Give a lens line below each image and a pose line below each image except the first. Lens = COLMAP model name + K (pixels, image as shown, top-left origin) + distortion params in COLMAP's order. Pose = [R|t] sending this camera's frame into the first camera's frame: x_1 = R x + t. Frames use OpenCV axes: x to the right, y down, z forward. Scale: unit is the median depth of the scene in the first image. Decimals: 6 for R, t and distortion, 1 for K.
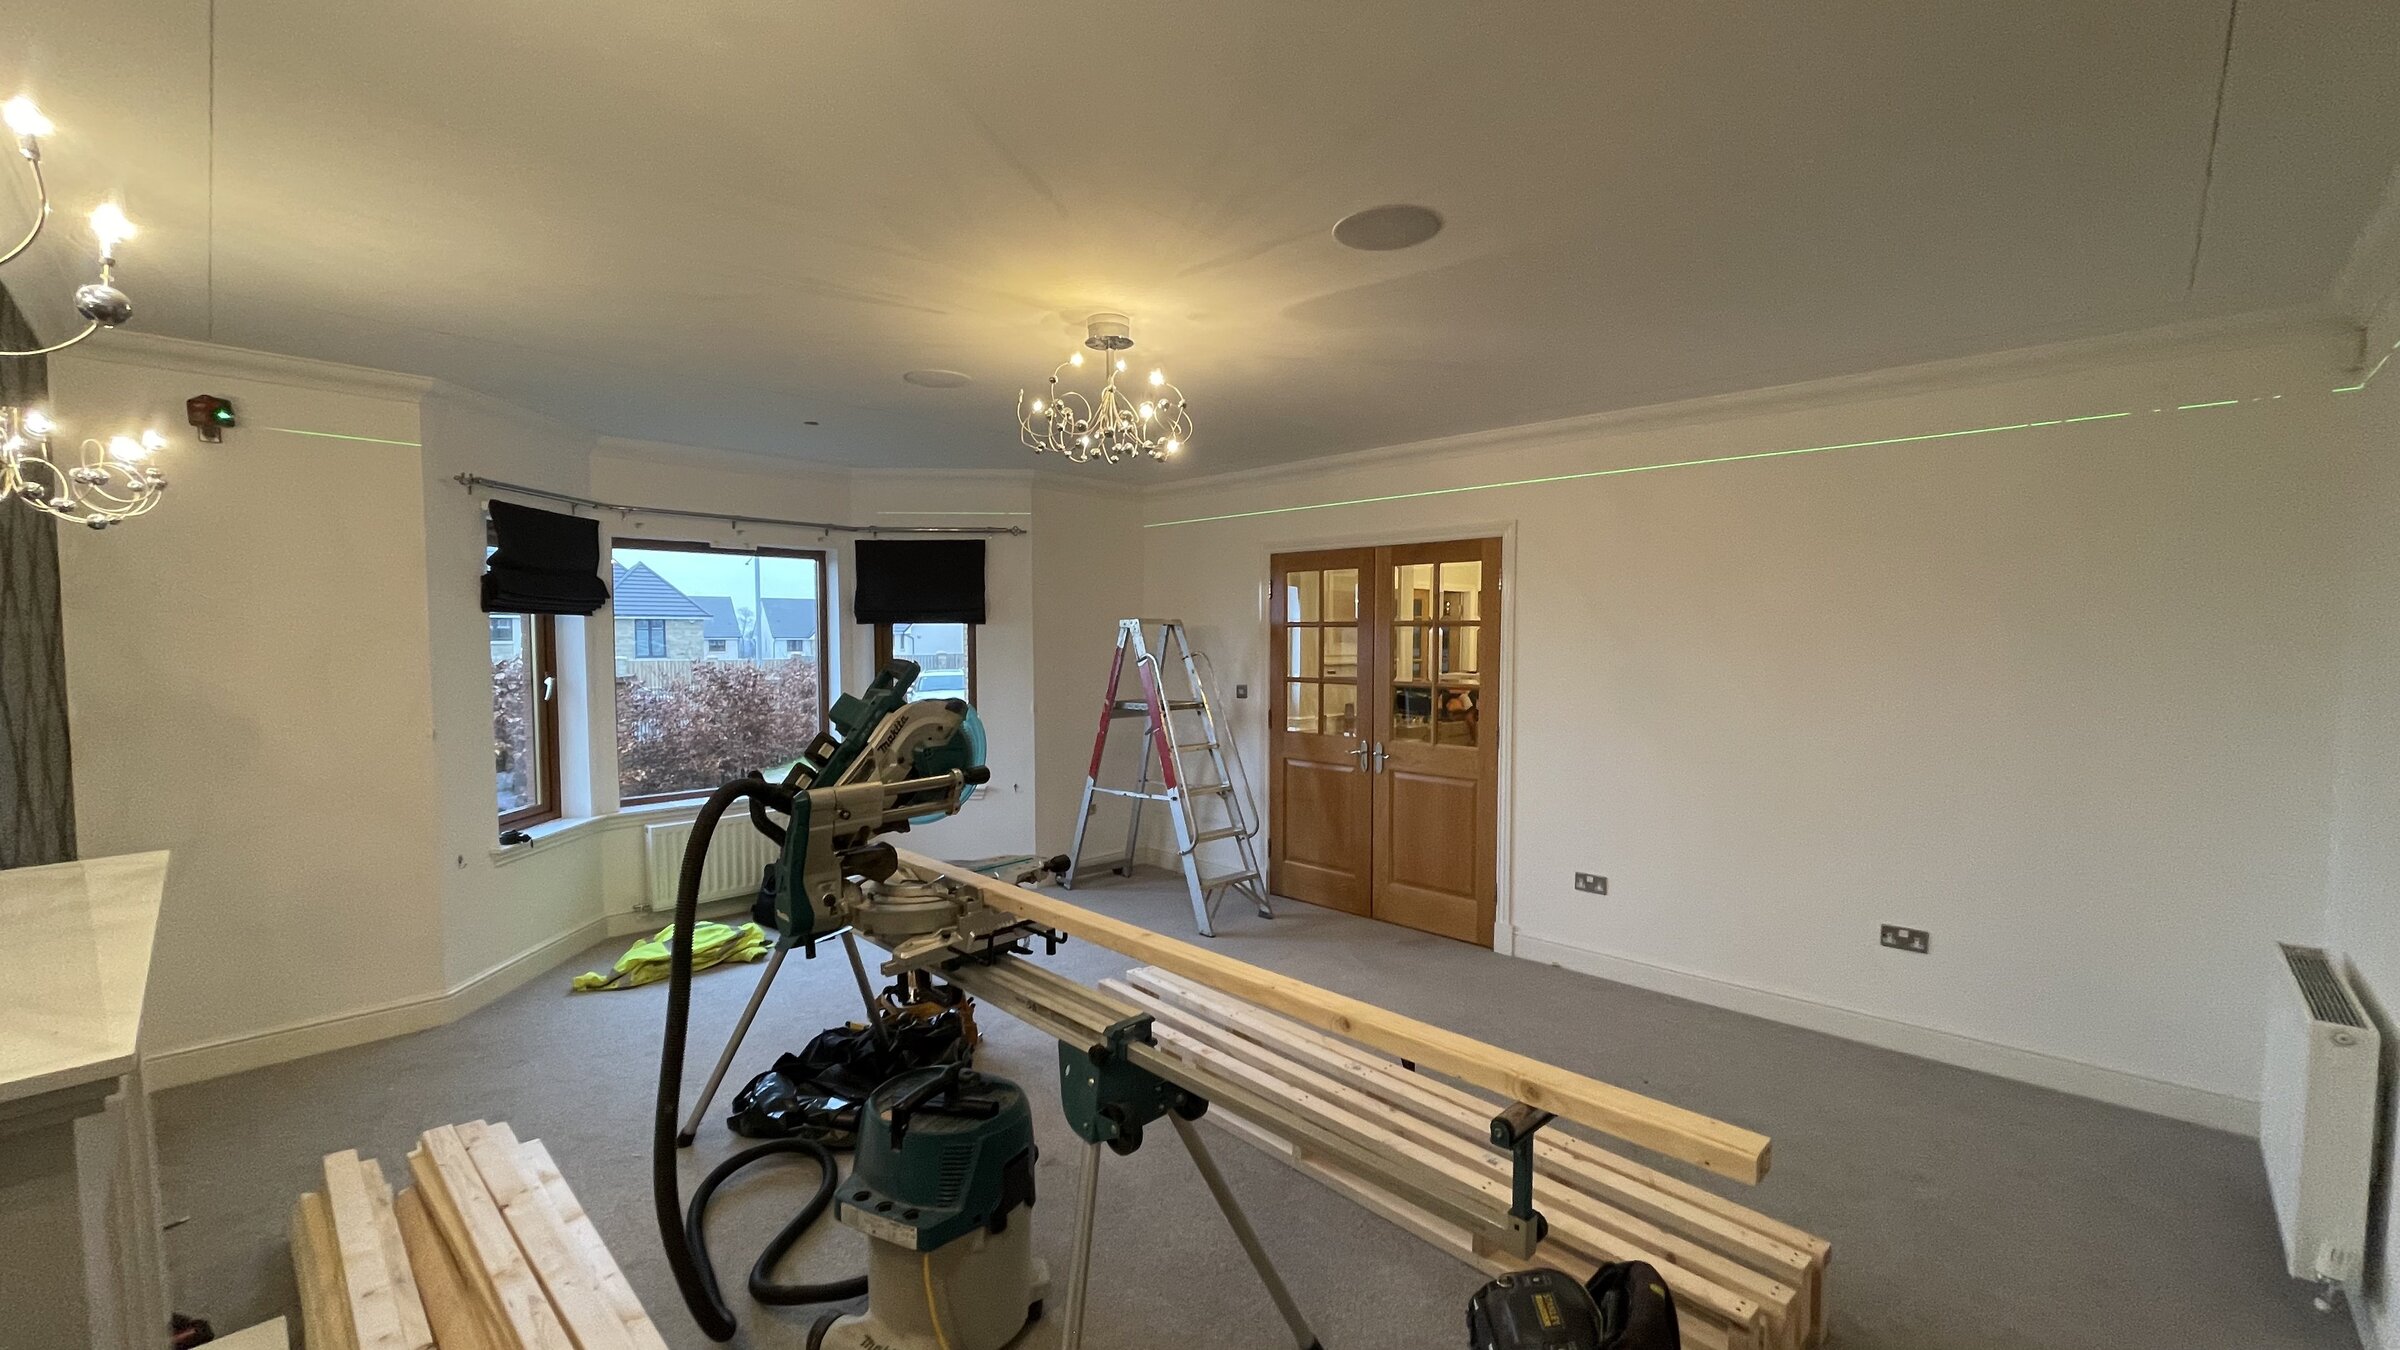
lens RADIAL K [[962.6, 0, 1188.3], [0, 962.6, 677.1], [0, 0, 1]] dist [-0.002986, -0.000529]
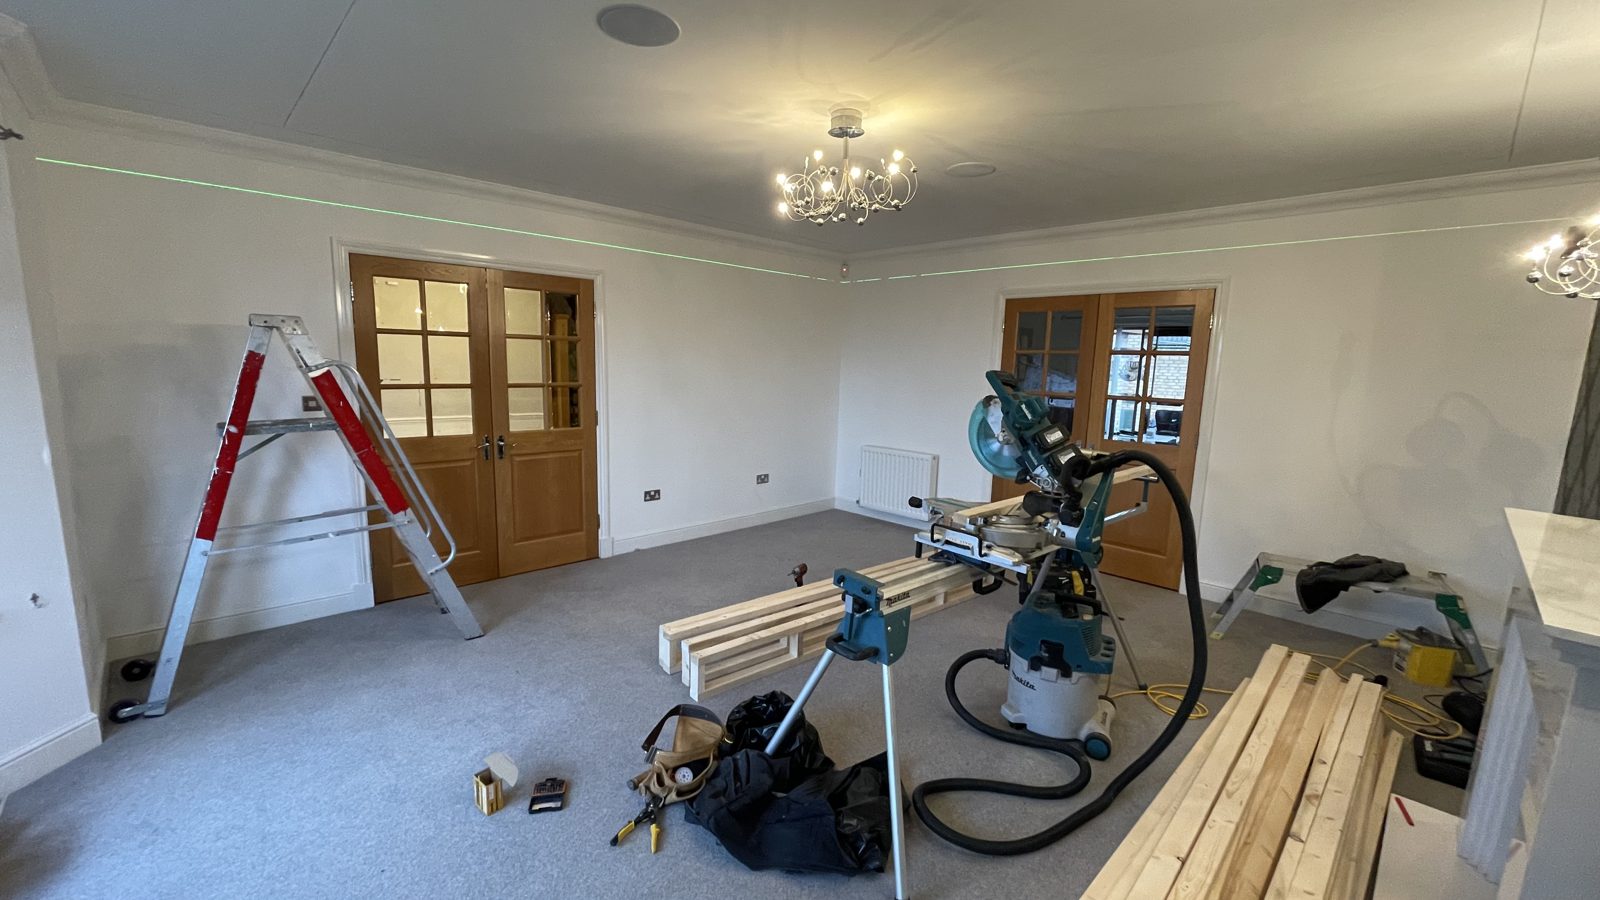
lens RADIAL K [[641.7, 0, 791.6], [0, 641.7, 457.1], [0, 0, 1]] dist [-0.002986, -0.000529]
pose [[0.019008, -0.152274, 0.988156, -0.649447], [0.017007, 0.988240, 0.151959, -0.022853], [-0.999675, 0.013917, 0.021374, 0.666768]]
